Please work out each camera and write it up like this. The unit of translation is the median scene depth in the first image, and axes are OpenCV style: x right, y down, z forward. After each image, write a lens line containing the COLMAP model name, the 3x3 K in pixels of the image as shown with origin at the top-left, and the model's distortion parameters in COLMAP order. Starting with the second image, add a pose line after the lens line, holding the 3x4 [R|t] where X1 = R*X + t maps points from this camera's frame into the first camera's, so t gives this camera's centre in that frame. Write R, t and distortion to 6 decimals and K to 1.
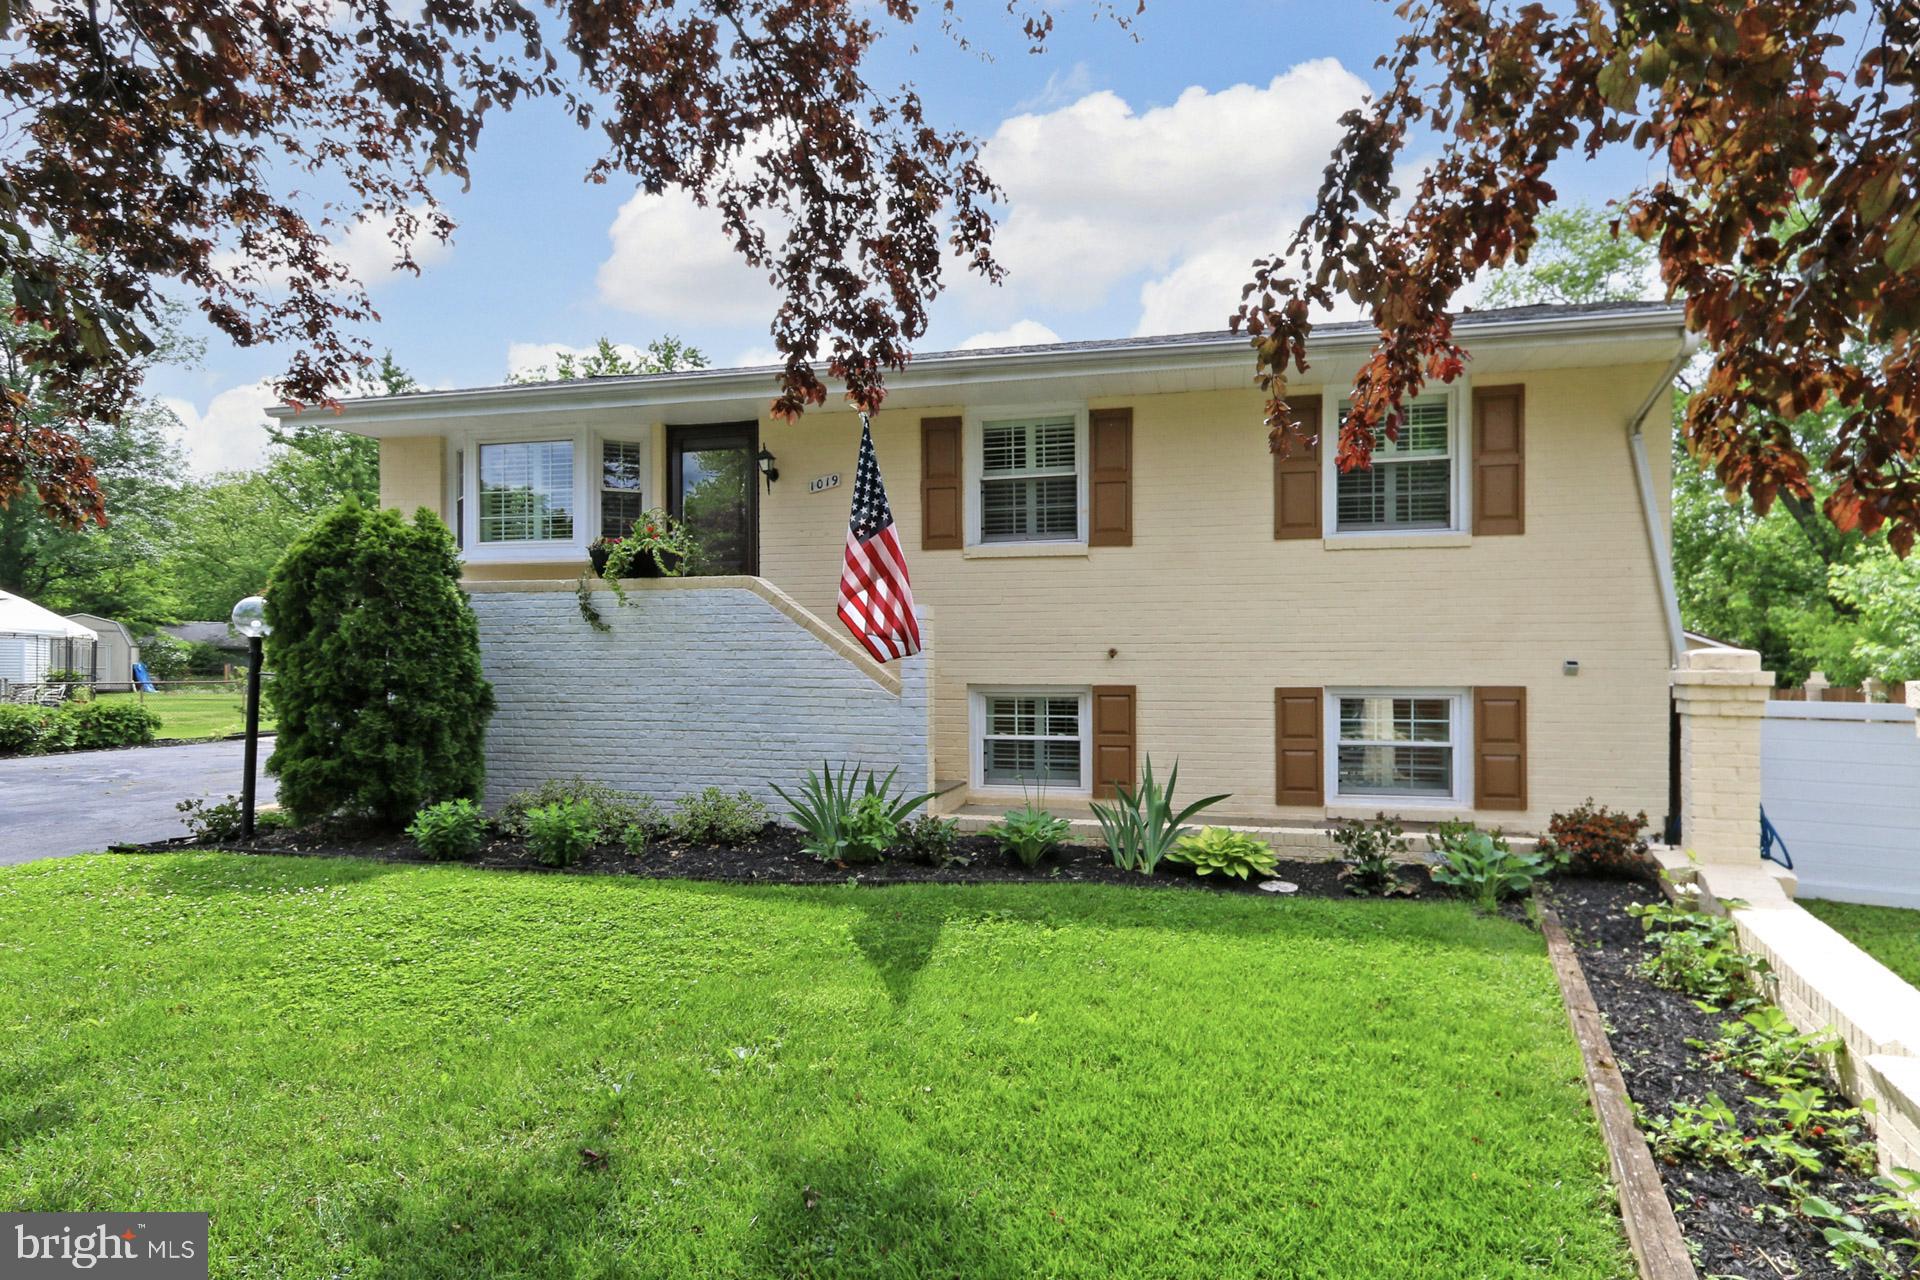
lens RADIAL K [[869.5, 0, 959.5], [0, 869.5, 645.6], [0, 0, 1]] dist [-0.000115, 0.000132]
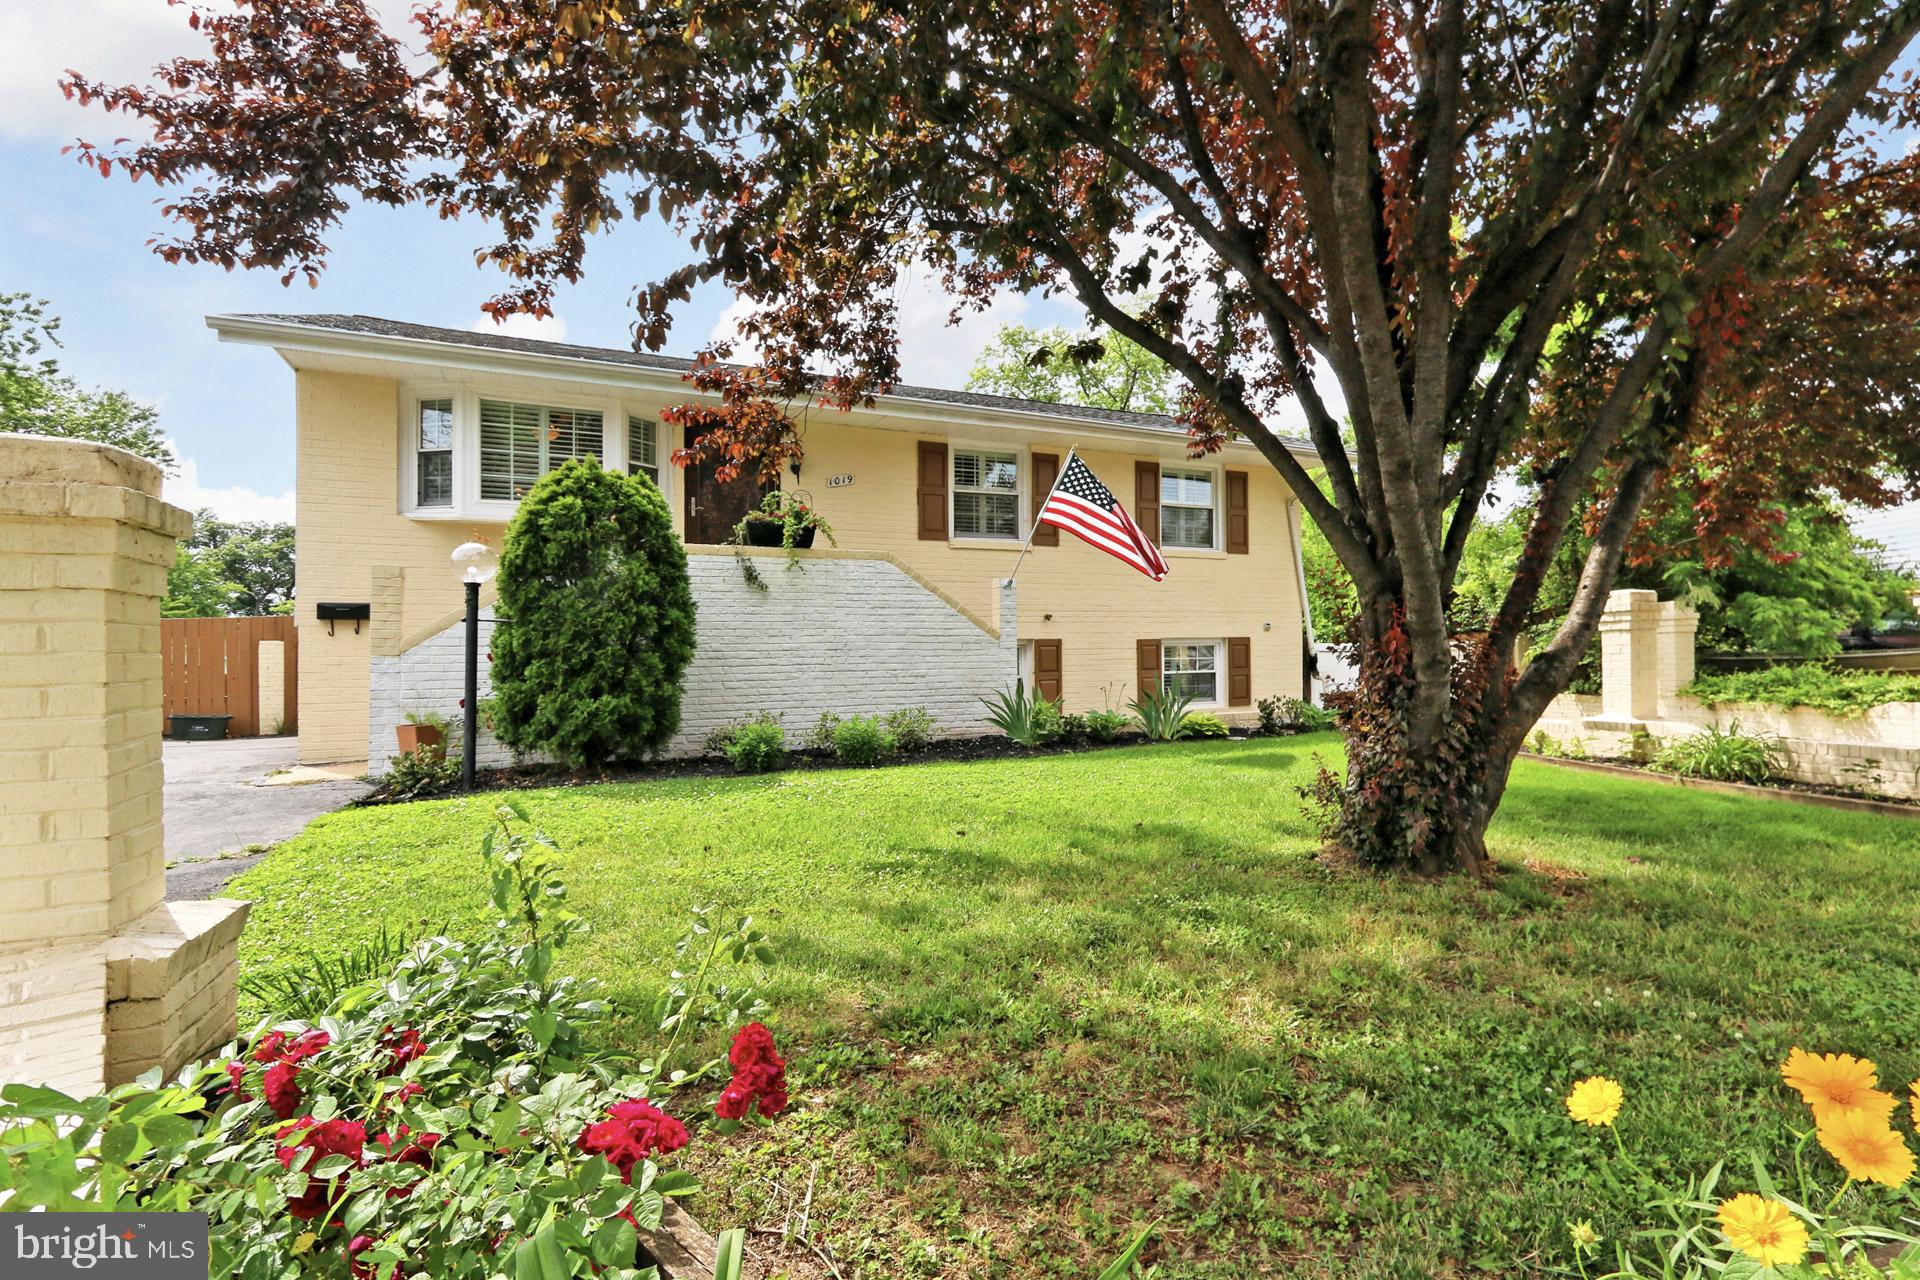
lens RADIAL K [[869.5, 0, 962.8], [0, 869.5, 635.6], [0, 0, 1]] dist [-0.000115, 0.000132]
pose [[0.815290, 0.003127, 0.579045, -0.852936], [-0.003747, 0.999993, -0.000126, 0.042629], [-0.579041, -0.002067, 0.815296, -0.145779]]
